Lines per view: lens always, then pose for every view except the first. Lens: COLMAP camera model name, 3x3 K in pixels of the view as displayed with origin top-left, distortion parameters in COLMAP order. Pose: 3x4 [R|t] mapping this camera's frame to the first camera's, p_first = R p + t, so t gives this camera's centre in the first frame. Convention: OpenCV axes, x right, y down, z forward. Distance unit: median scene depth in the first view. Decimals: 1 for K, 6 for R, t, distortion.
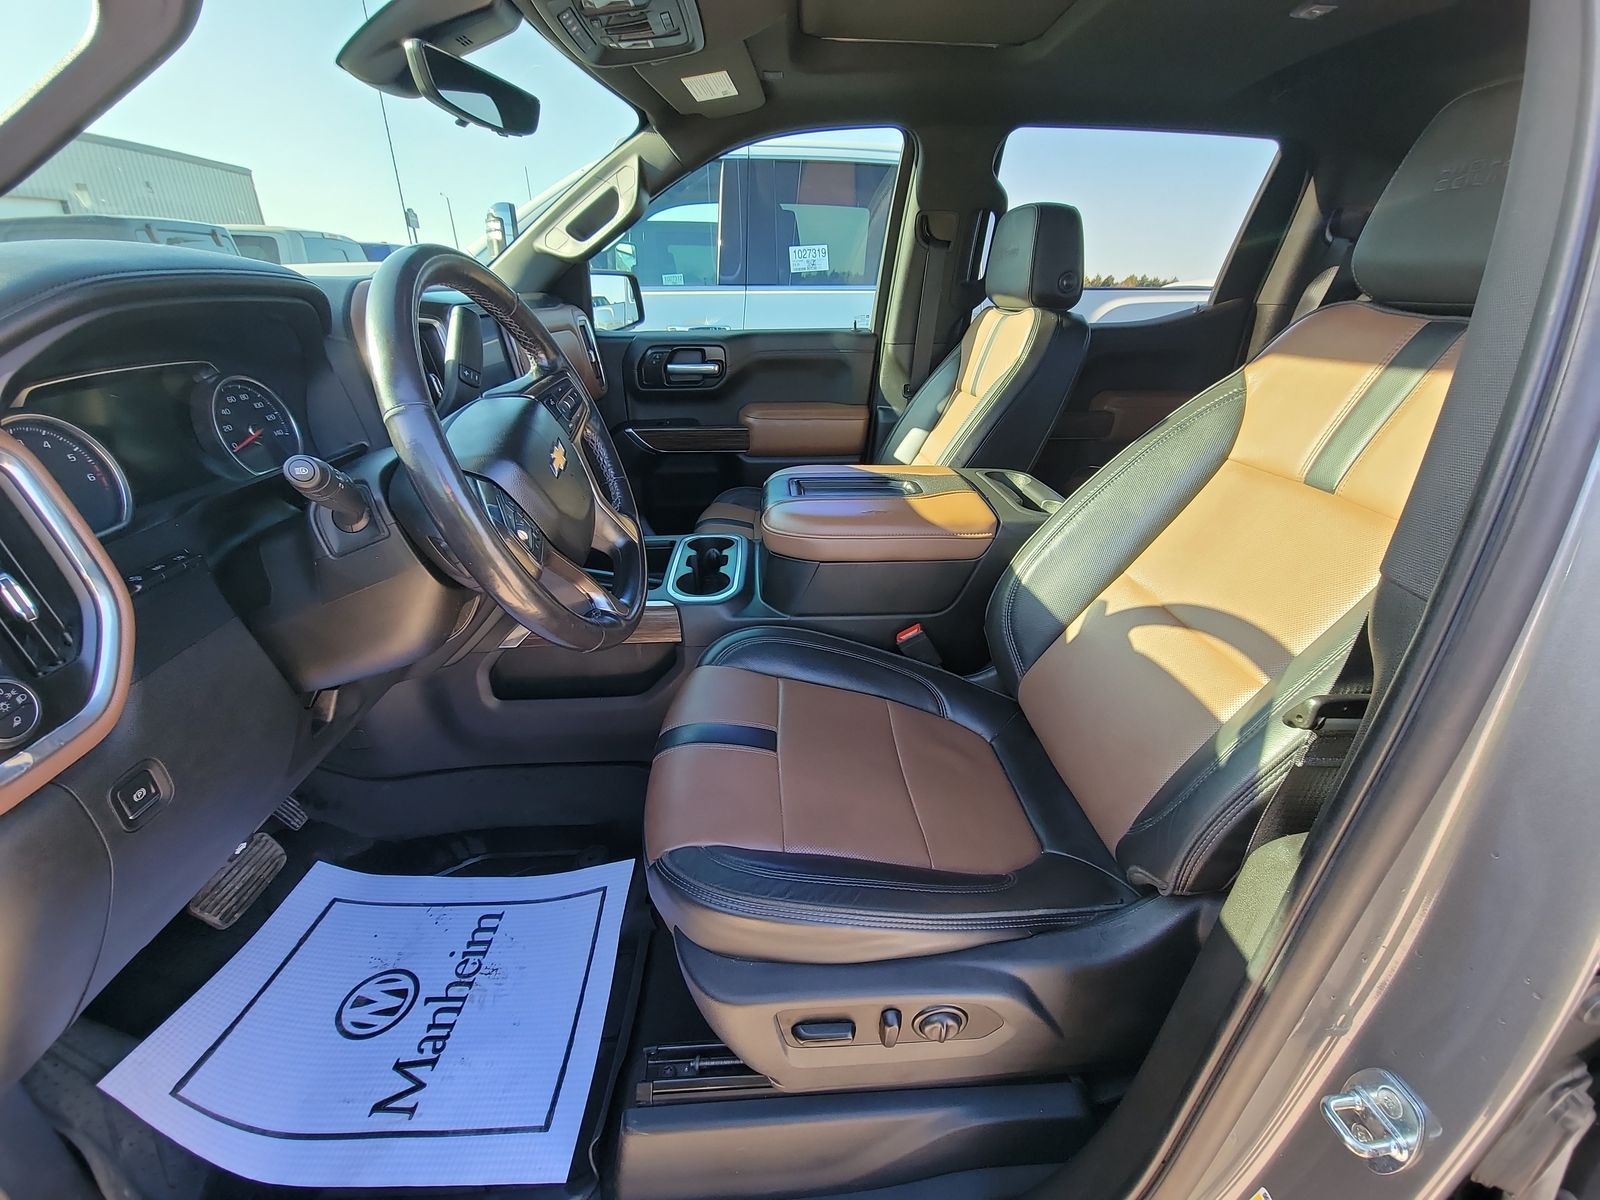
lens RADIAL K [[653.6, 0, 803.4], [0, 653.6, 600.4], [0, 0, 1]] dist [0.001336, 0.000001]
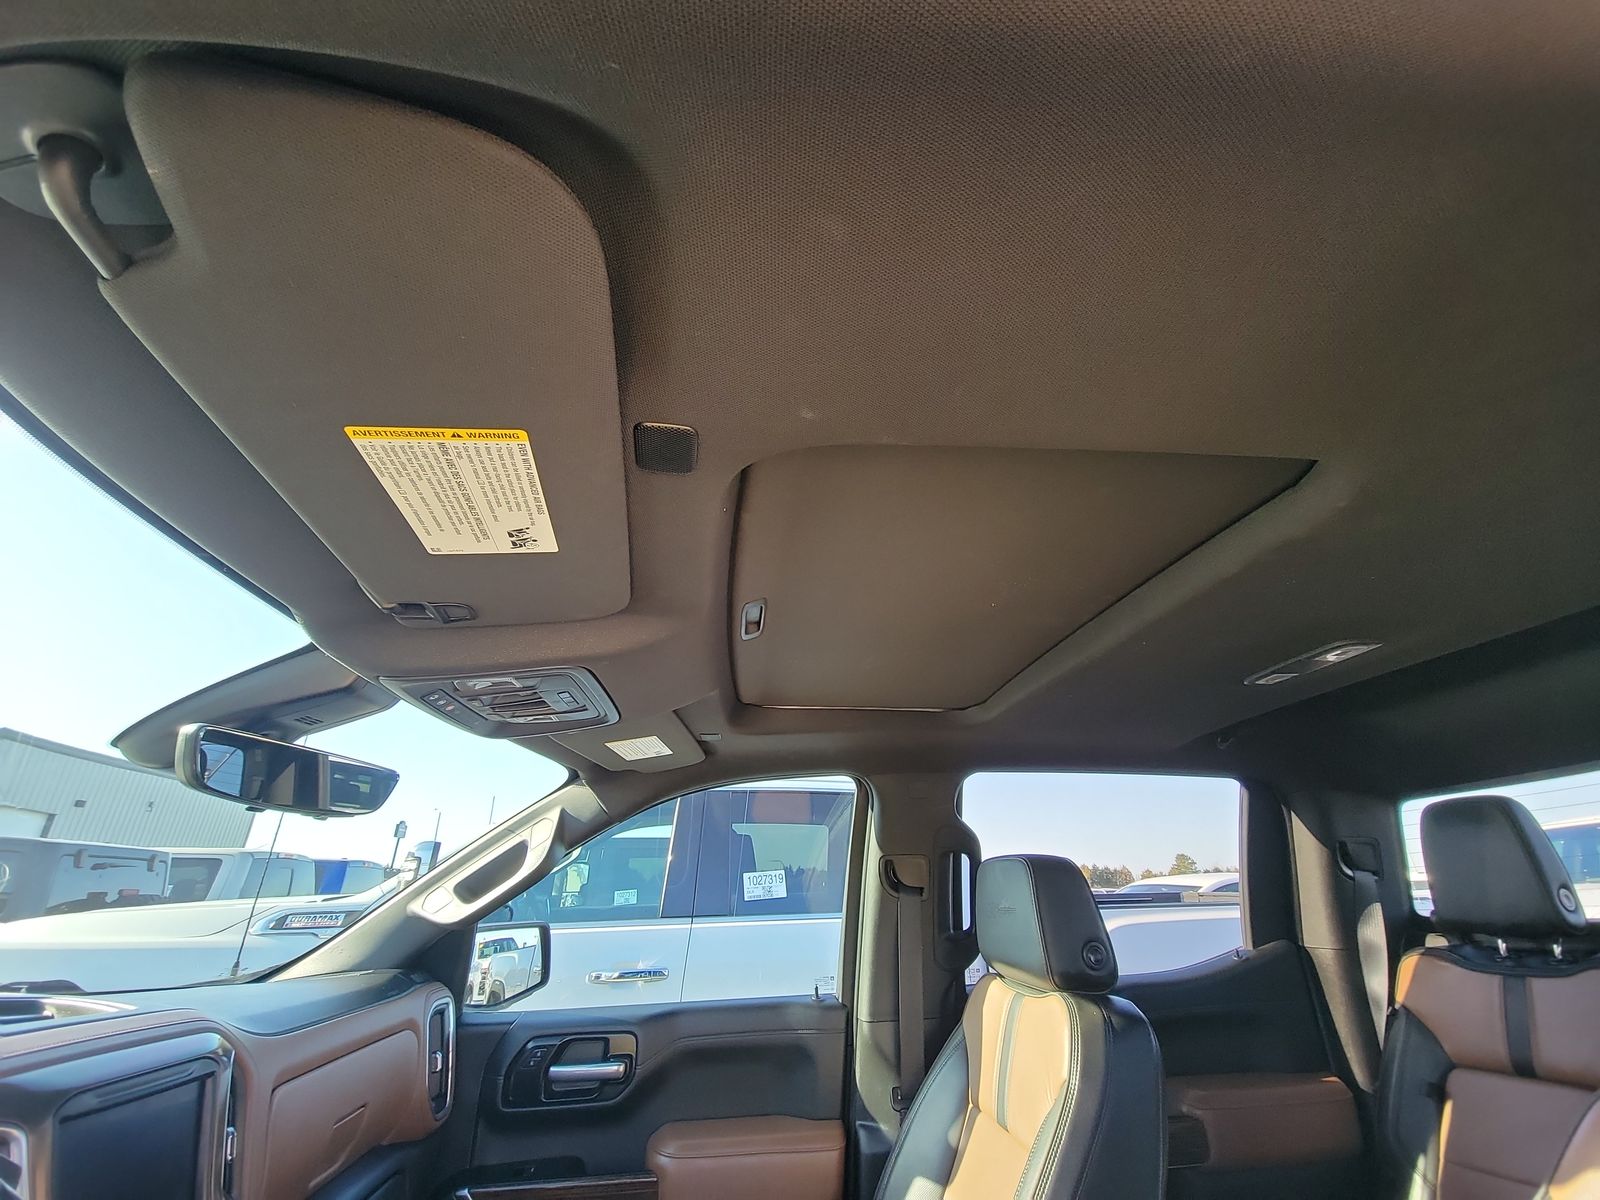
lens RADIAL K [[650.0, 0, 800.0], [0, 650.0, 600.0], [0, 0, 1]] dist [-0.001337, -0.000270]
pose [[0.998938, -0.003557, 0.045945, 0.027489], [0.036997, 0.656319, -0.753576, -0.156527], [-0.027474, 0.754475, 0.655753, 0.165314]]
